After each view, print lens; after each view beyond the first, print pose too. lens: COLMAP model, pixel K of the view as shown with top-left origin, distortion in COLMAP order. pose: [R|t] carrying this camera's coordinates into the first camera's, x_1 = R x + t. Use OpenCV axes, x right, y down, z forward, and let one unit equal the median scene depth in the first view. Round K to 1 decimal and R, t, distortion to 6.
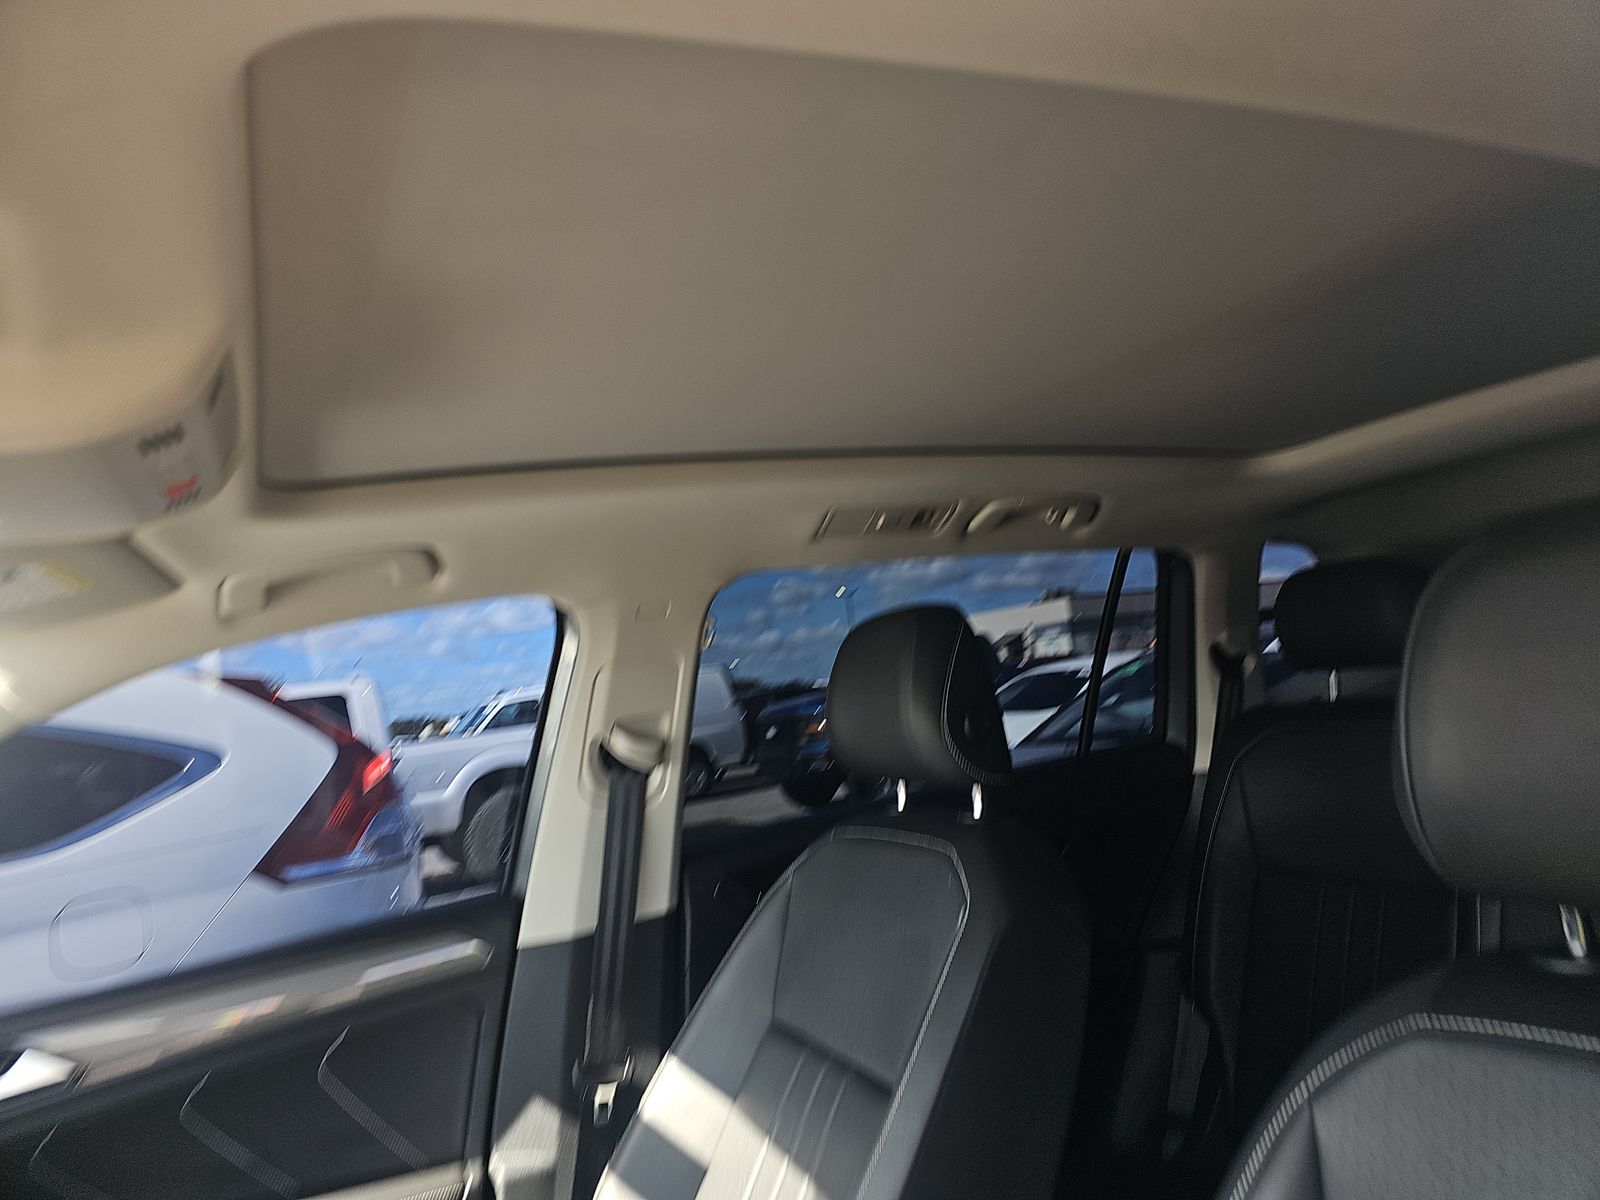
lens RADIAL K [[1074.1, 0, 800.0], [0, 1074.1, 600.0], [0, 0, 1]] dist [0.020287, -0.043939]
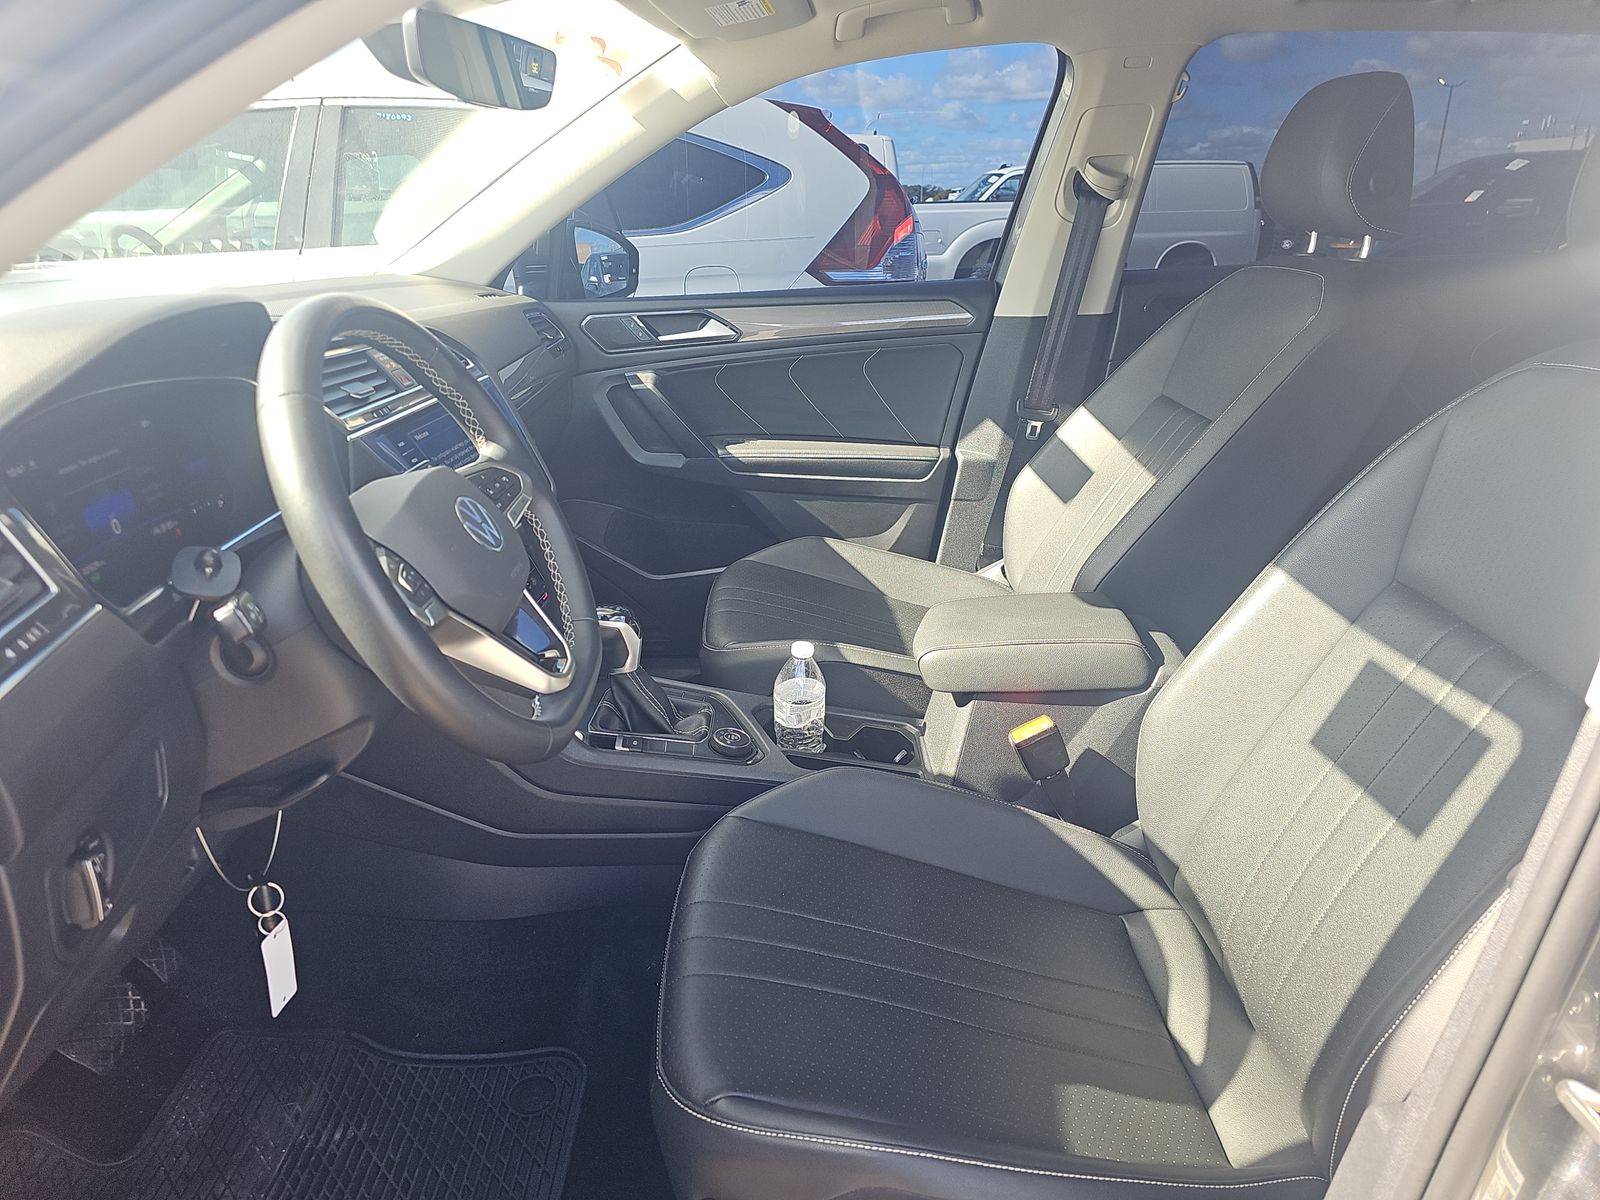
lens RADIAL K [[1074.1, 0, 800.0], [0, 1074.1, 600.0], [0, 0, 1]] dist [0.020287, -0.043939]
pose [[0.897278, 0.250731, -0.363353, 0.119539], [-0.062817, 0.887201, 0.457088, 0.017489], [0.436973, -0.387310, 0.811816, -0.410339]]
